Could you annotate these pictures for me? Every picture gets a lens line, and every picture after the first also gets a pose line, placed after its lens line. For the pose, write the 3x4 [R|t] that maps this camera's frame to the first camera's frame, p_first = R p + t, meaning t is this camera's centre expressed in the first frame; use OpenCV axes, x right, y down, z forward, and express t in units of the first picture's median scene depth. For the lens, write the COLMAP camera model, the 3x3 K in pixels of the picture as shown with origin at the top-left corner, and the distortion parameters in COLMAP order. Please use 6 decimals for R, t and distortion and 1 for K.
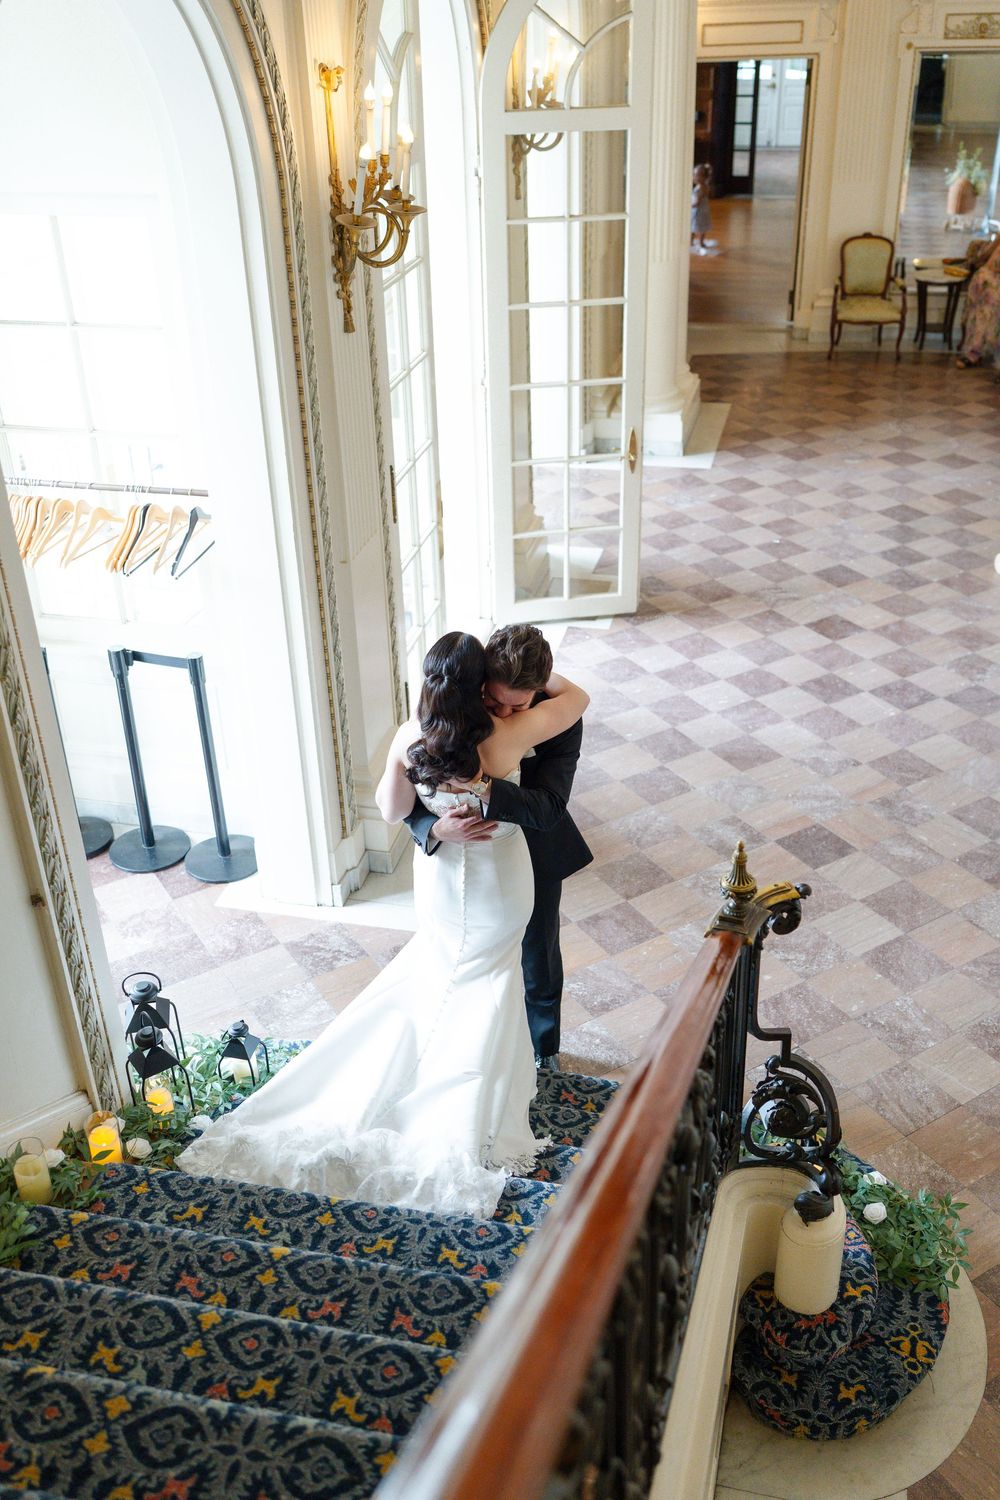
lens RADIAL K [[1429.8, 0, 499.8], [0, 1429.8, 759.9], [0, 0, 1]] dist [-0.005120, 0.016010]
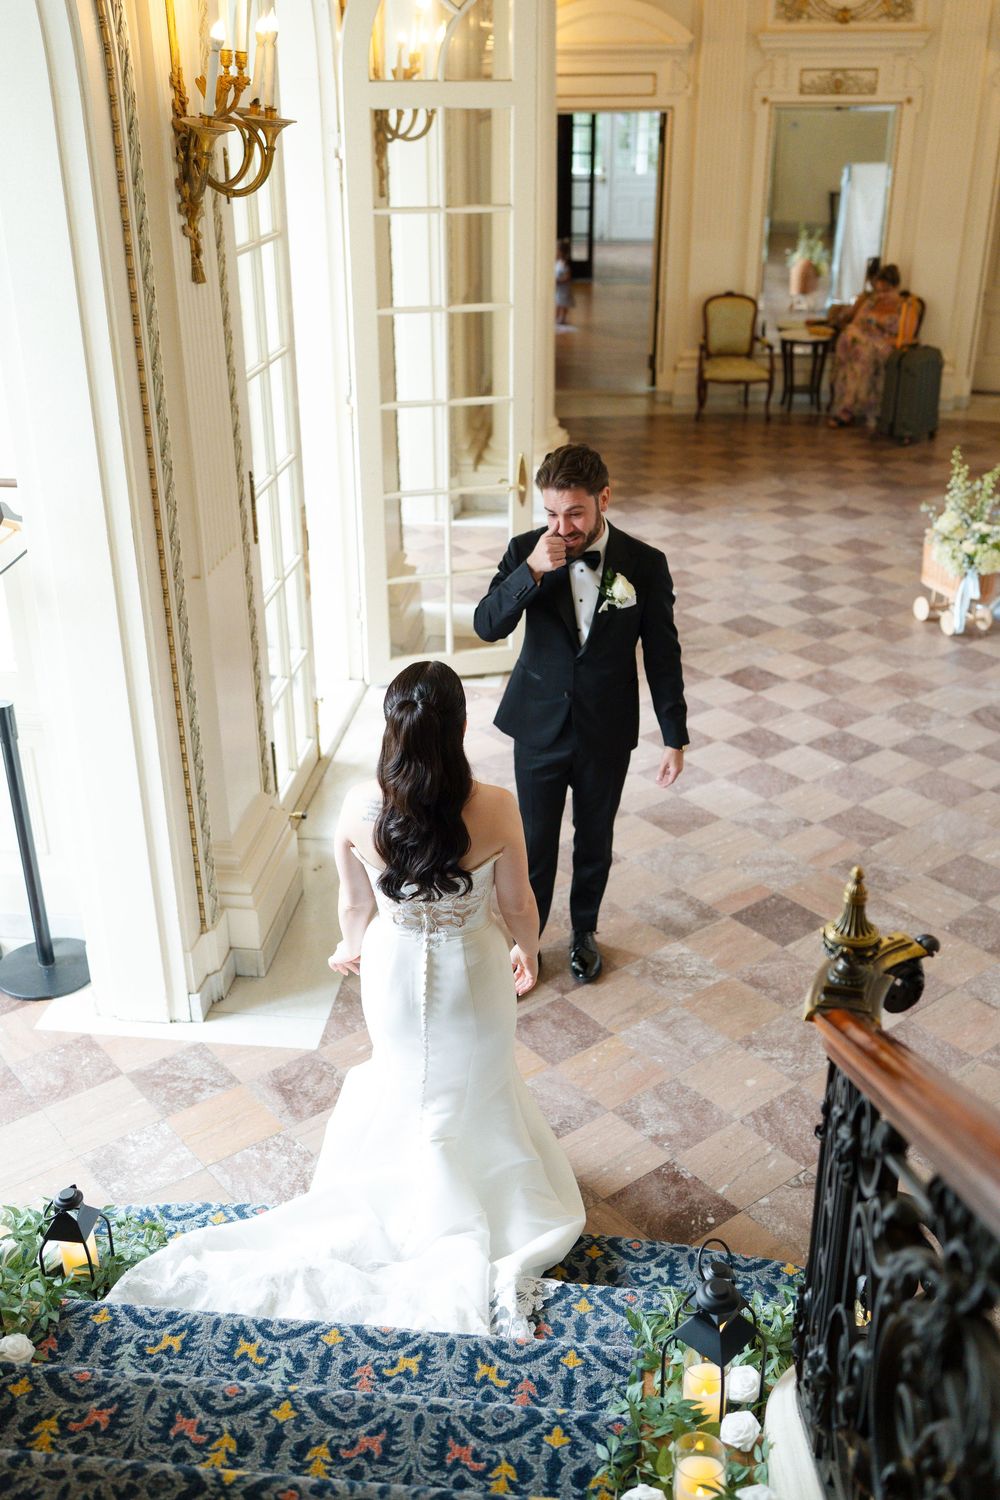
lens RADIAL K [[1429.8, 0, 499.8], [0, 1429.8, 759.9], [0, 0, 1]] dist [-0.005120, 0.016010]
pose [[0.992731, -0.030644, 0.116392, -0.029466], [0.039960, 0.996108, -0.078567, 0.023146], [-0.113531, 0.082647, 0.990091, 0.162964]]
